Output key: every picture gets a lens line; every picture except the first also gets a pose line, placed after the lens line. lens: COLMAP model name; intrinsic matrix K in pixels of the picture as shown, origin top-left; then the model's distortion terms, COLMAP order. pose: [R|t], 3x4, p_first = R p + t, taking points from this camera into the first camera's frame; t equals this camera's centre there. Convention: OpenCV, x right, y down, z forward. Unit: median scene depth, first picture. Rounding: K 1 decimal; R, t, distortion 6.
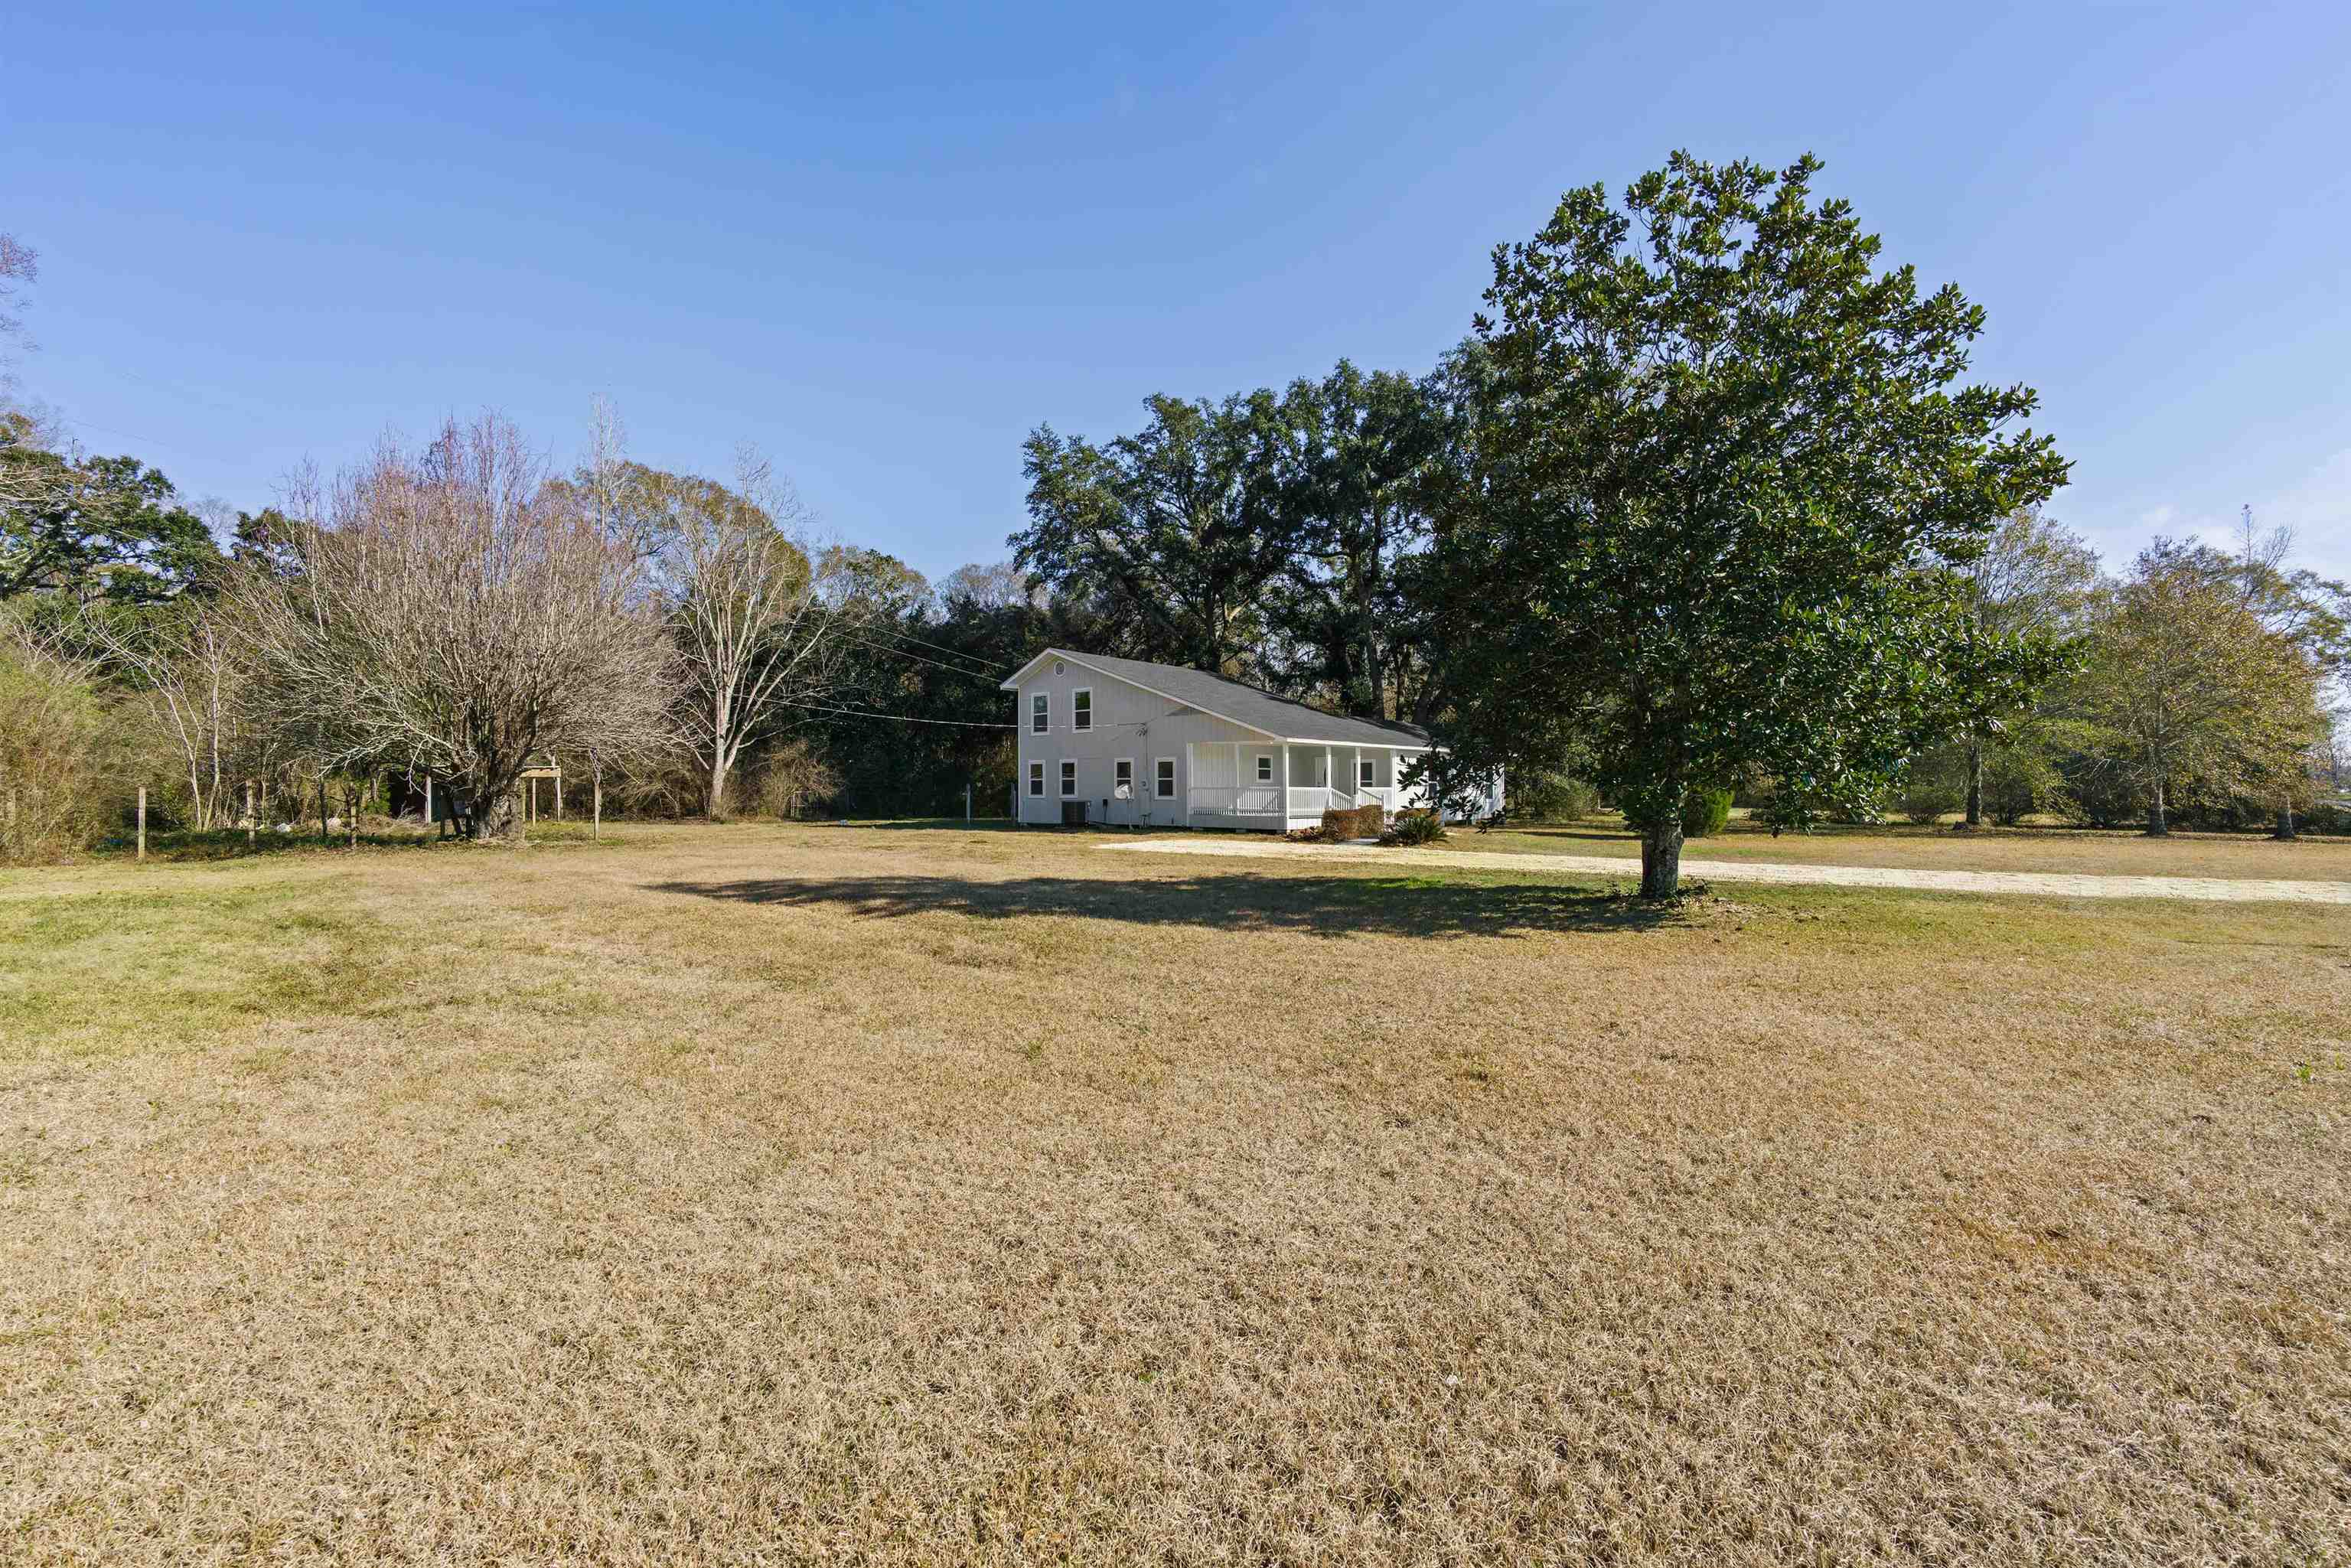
lens RADIAL K [[1035.8, 0, 1175.5], [0, 1035.8, 784.0], [0, 0, 1]] dist [0.027883, 0.000051]
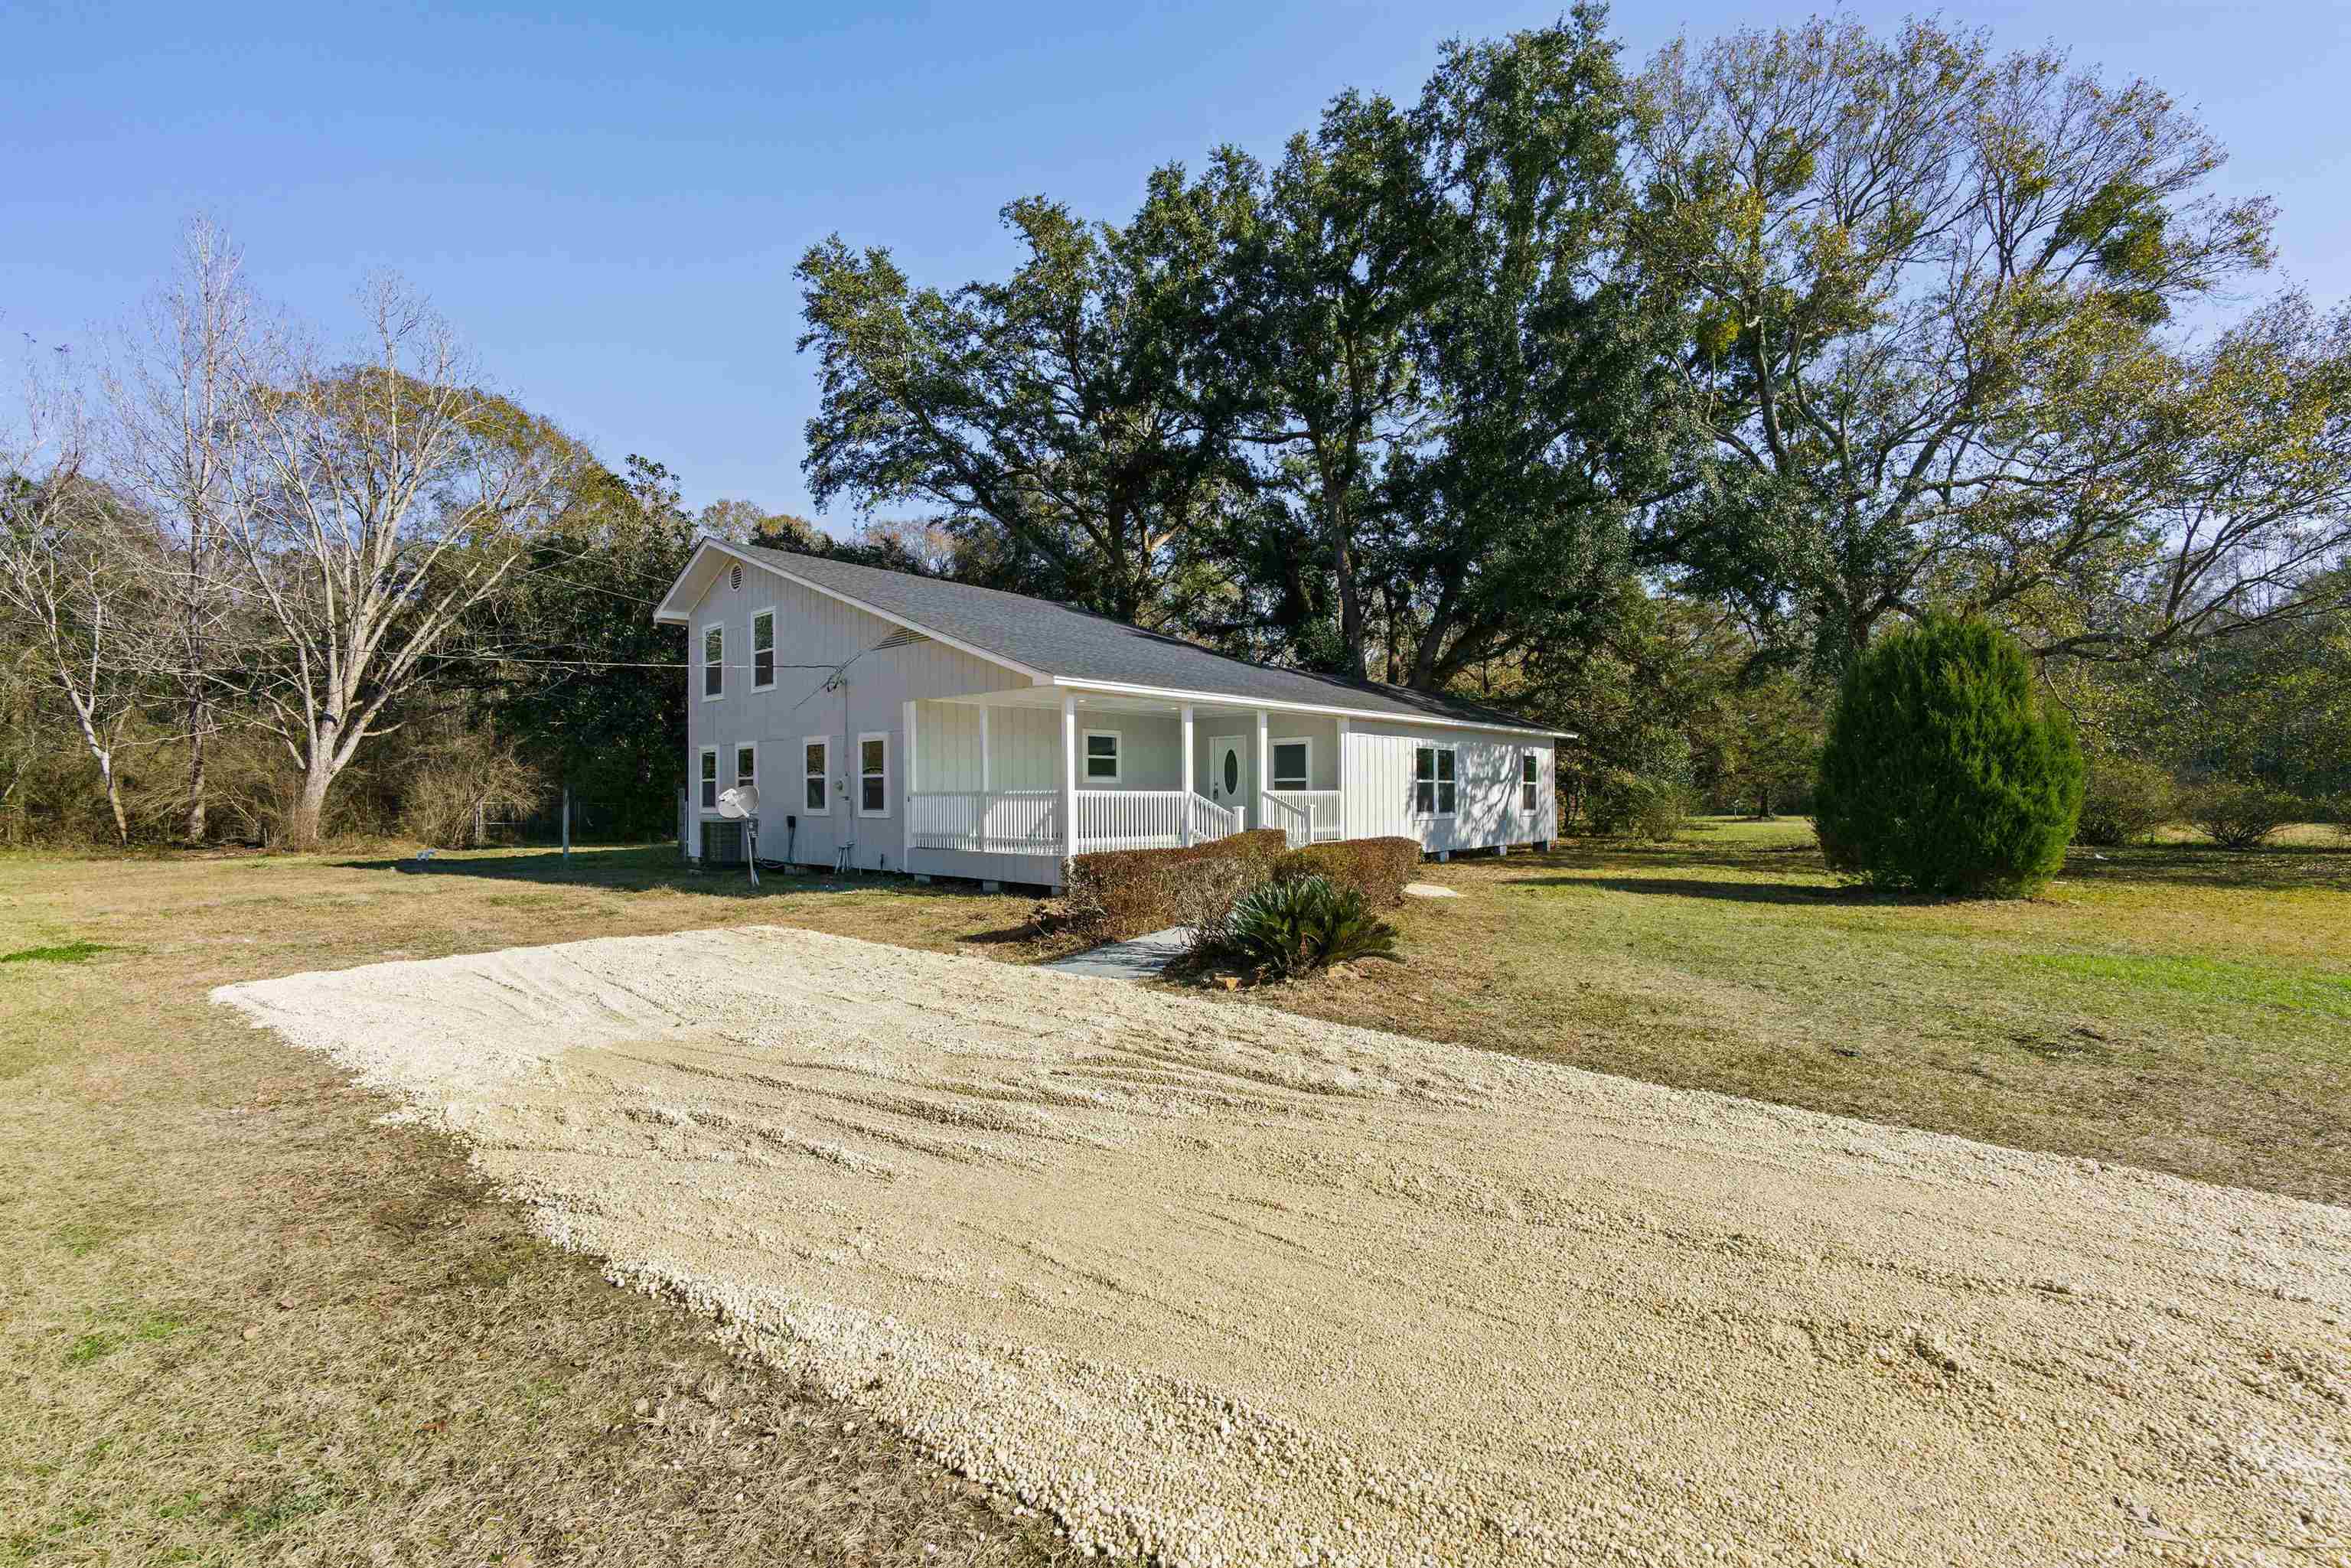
lens RADIAL K [[1035.8, 0, 1175.5], [0, 1035.8, 784.0], [0, 0, 1]] dist [0.027883, 0.000051]
pose [[0.999224, -0.005967, -0.038922, 0.105949], [0.005714, 0.999962, -0.006602, 0.002053], [0.038959, 0.006375, 0.999220, 0.342722]]
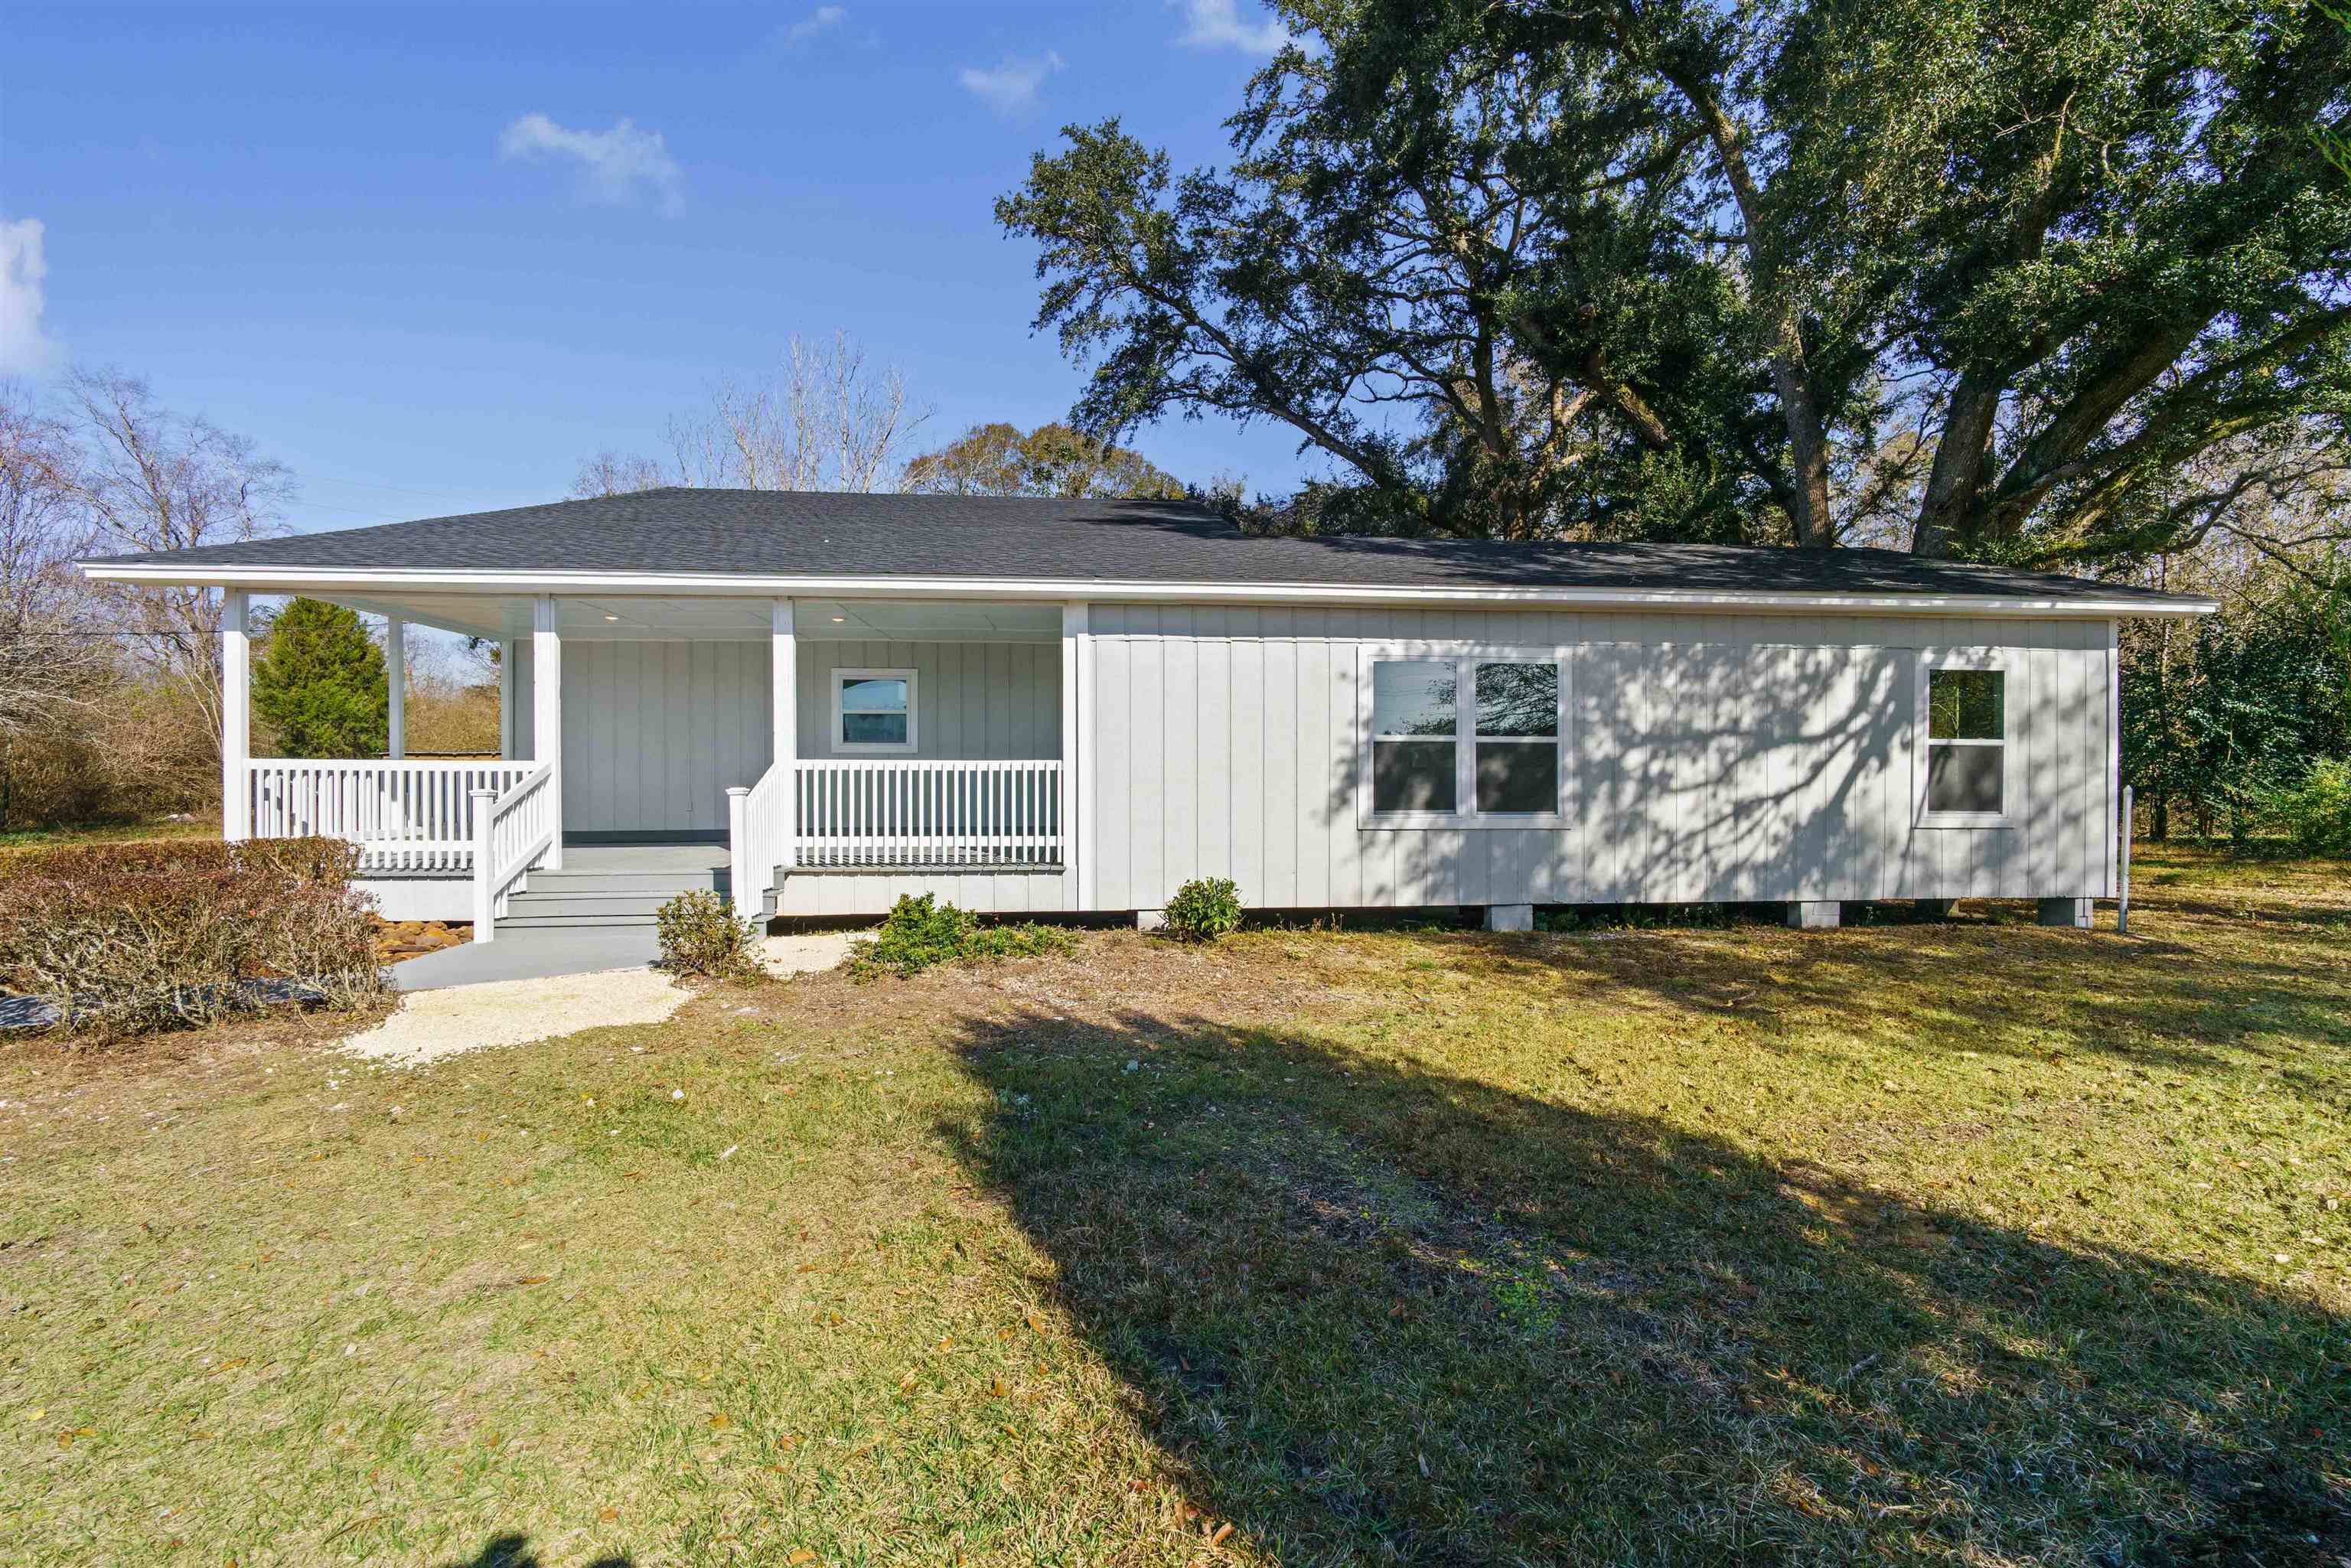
lens RADIAL K [[1035.8, 0, 1175.5], [0, 1035.8, 784.0], [0, 0, 1]] dist [0.027883, 0.000051]
pose [[0.727999, 0.019200, -0.685309, 0.231675], [0.001794, 0.999551, 0.029910, 0.001166], [0.685576, -0.023003, 0.727638, 0.530964]]
